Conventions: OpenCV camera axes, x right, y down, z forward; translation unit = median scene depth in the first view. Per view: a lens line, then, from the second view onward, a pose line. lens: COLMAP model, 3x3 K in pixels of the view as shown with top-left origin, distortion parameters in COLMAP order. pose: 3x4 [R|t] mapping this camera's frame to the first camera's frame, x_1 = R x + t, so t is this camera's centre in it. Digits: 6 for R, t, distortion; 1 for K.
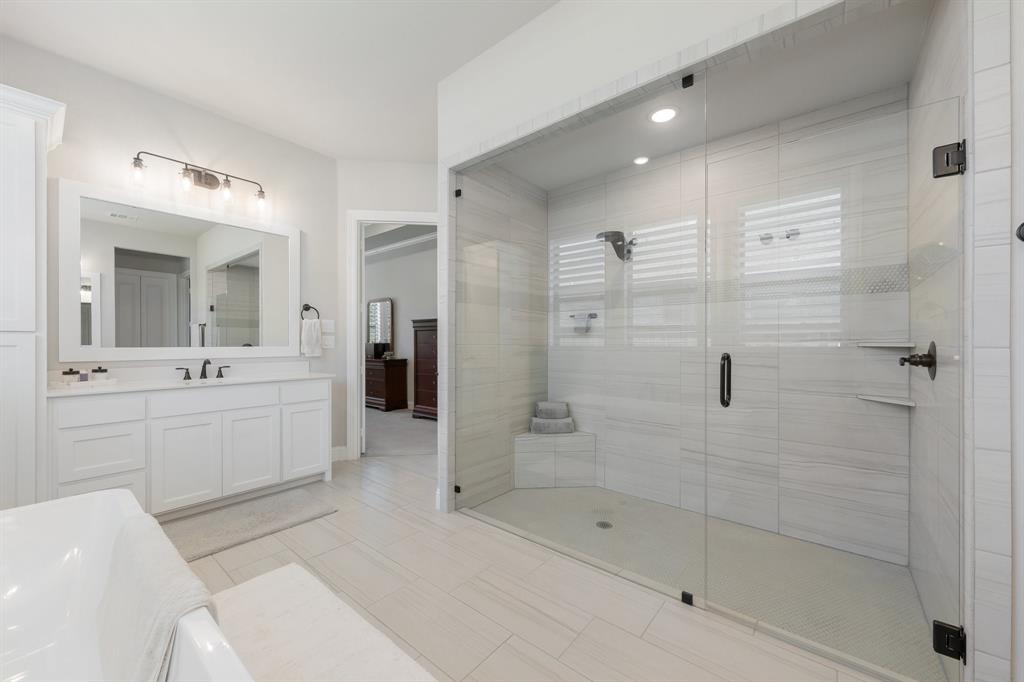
lens RADIAL K [[386.9, 0, 511.6], [0, 386.9, 343.2], [0, 0, 1]] dist [0.000449, 0.000053]
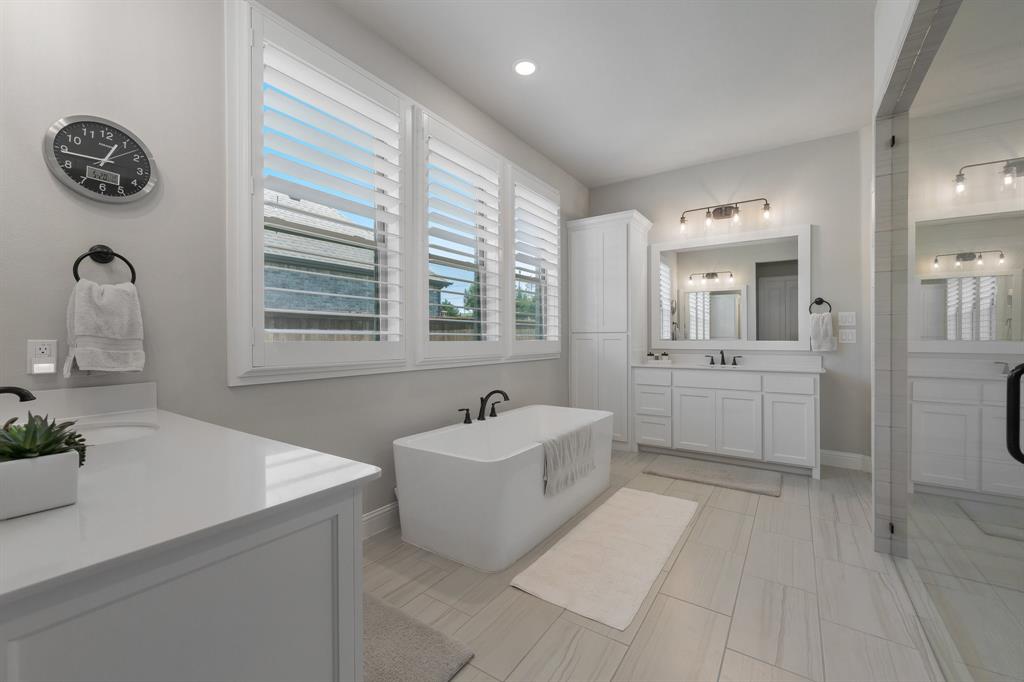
lens RADIAL K [[406.0, 0, 512.0], [0, 406.0, 341.0], [0, 0, 1]] dist [0.000462, 0.000016]
pose [[0.100430, 0.007684, -0.994914, 0.513999], [0.001121, 0.999969, 0.007836, -0.000654], [0.994943, -0.001902, 0.100418, 0.149312]]
